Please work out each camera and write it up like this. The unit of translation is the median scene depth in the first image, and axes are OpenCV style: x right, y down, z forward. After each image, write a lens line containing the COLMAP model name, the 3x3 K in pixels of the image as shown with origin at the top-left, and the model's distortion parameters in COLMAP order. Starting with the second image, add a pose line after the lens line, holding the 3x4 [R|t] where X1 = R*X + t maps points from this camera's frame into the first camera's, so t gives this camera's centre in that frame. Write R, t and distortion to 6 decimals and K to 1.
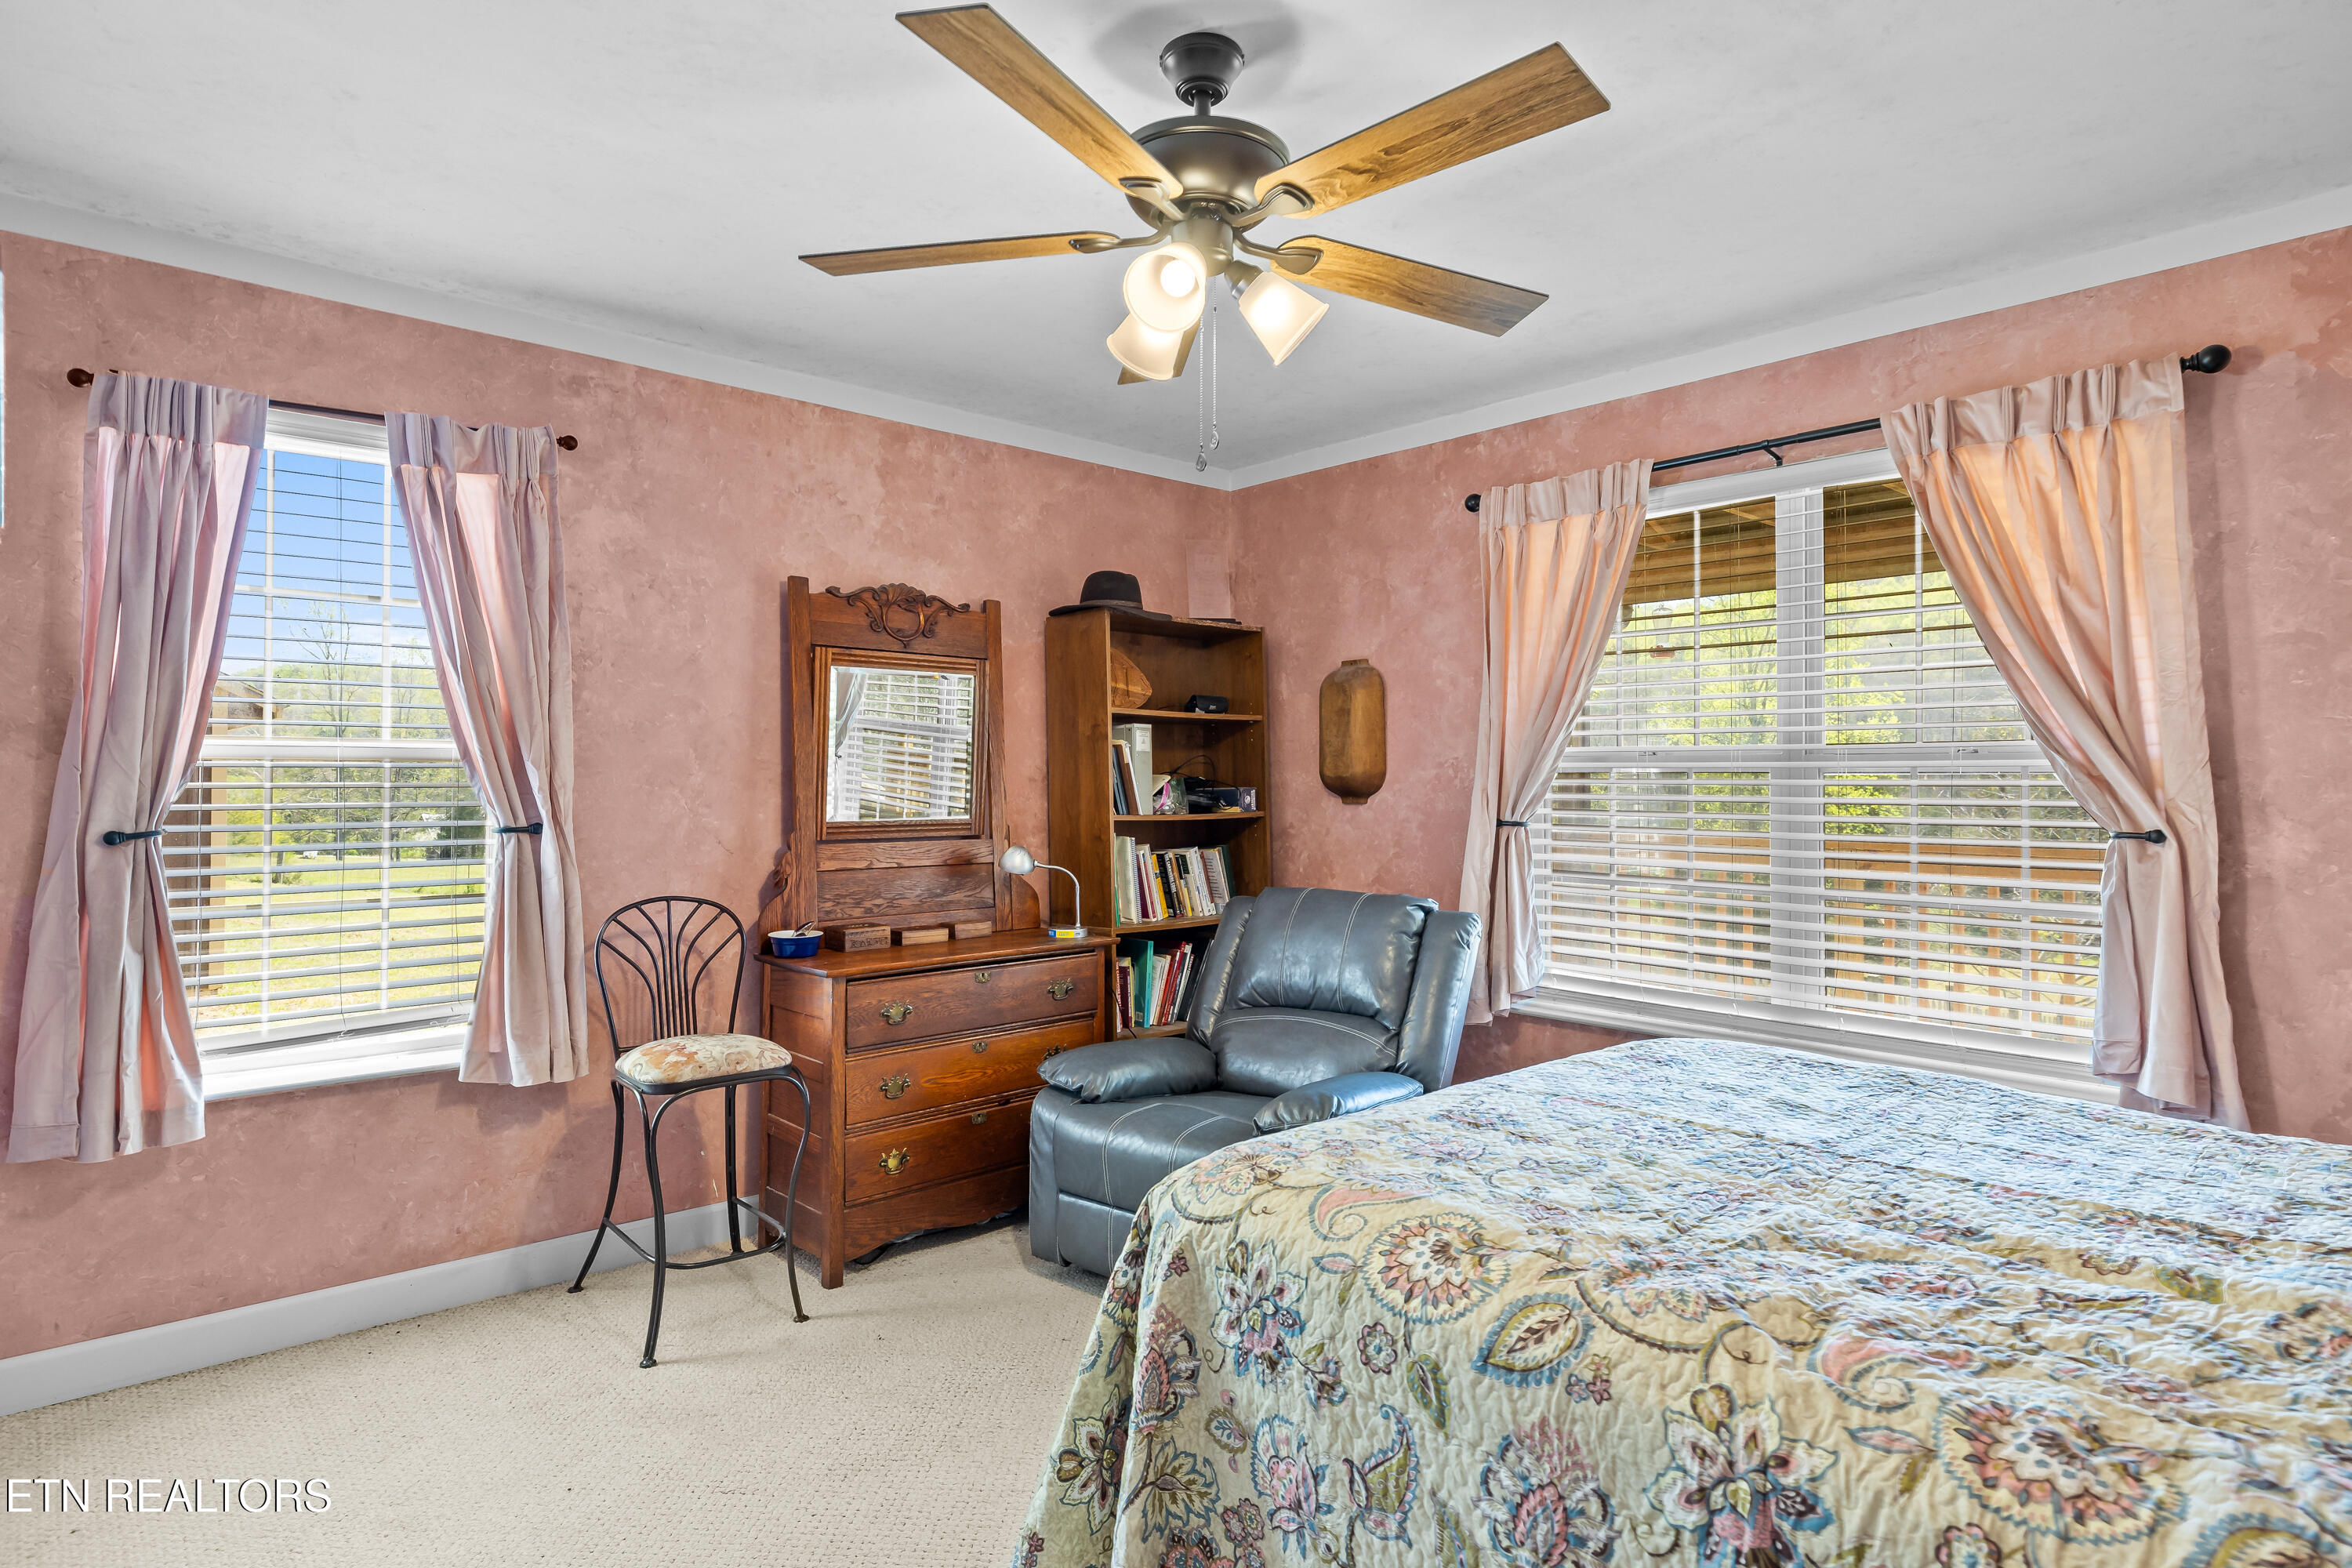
lens RADIAL K [[1254.4, 0, 1177.0], [0, 1254.4, 795.9], [0, 0, 1]] dist [-0.004738, -0.000752]
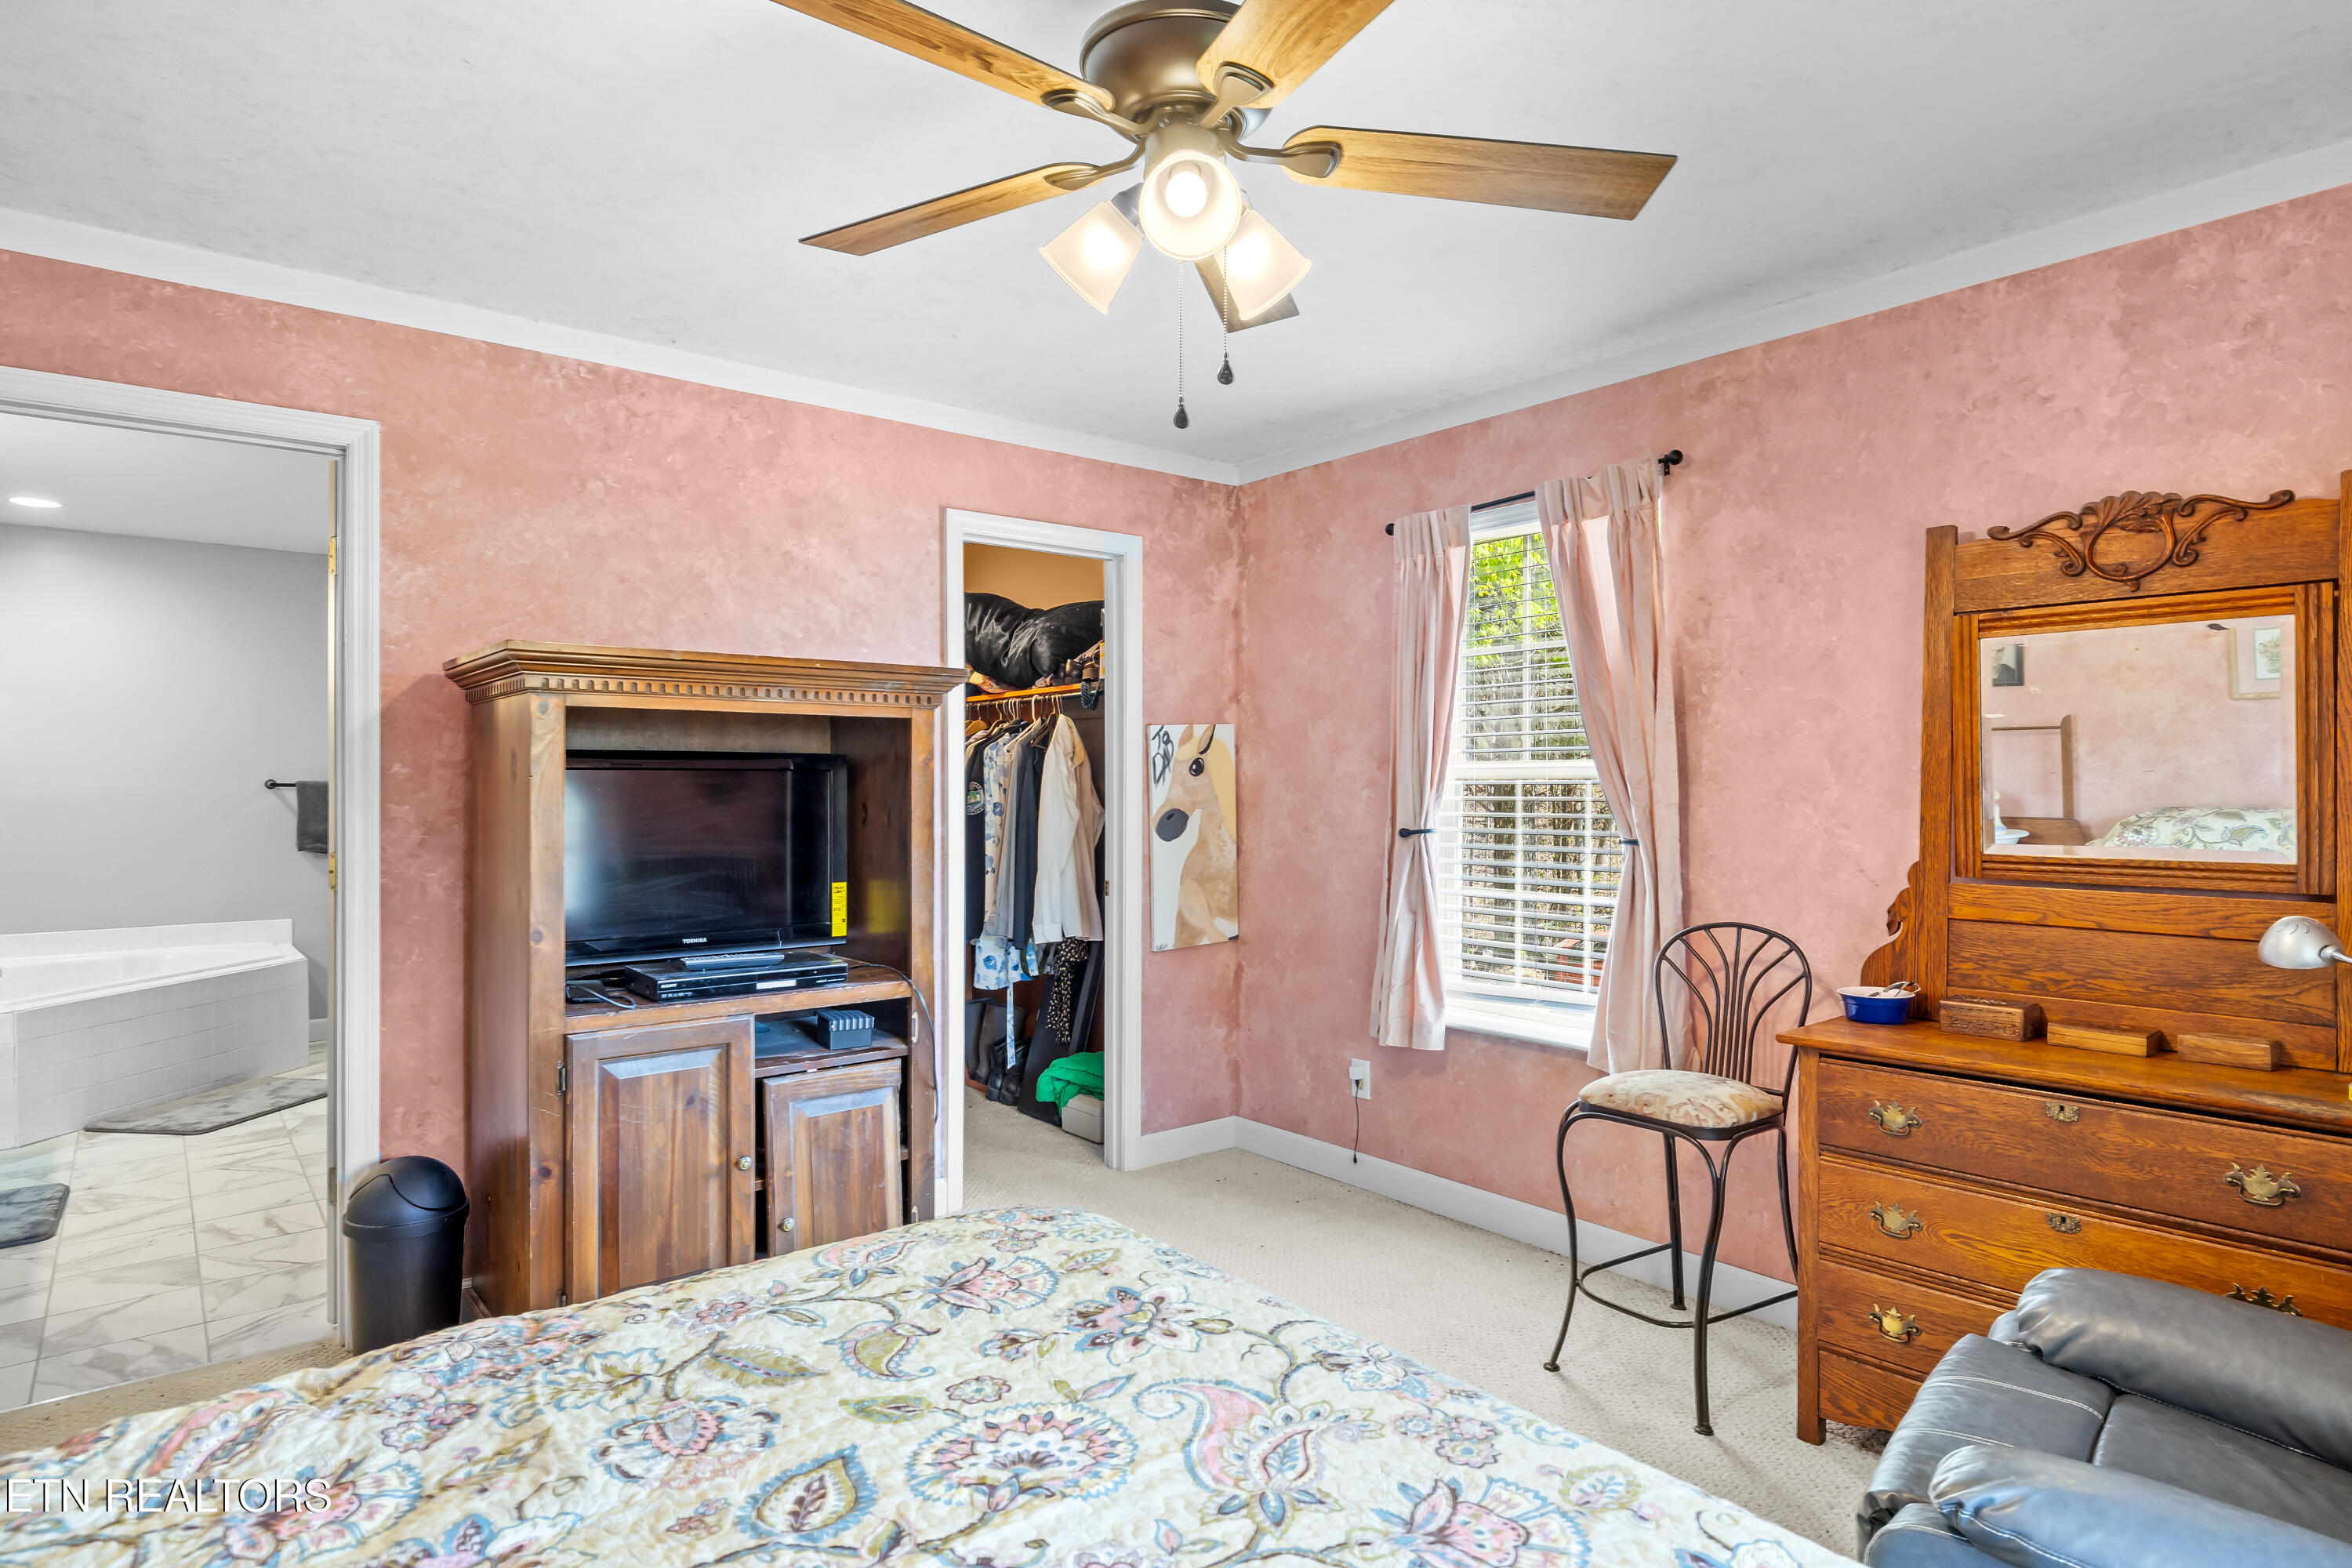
lens RADIAL K [[1267.9, 0, 1173.2], [0, 1267.9, 811.7], [0, 0, 1]] dist [-0.001515, 0.000146]
pose [[-0.043155, 0.015617, -0.998946, 0.513338], [-0.015446, 0.999748, 0.016296, -0.009025], [0.998949, 0.016133, -0.042903, 0.607702]]
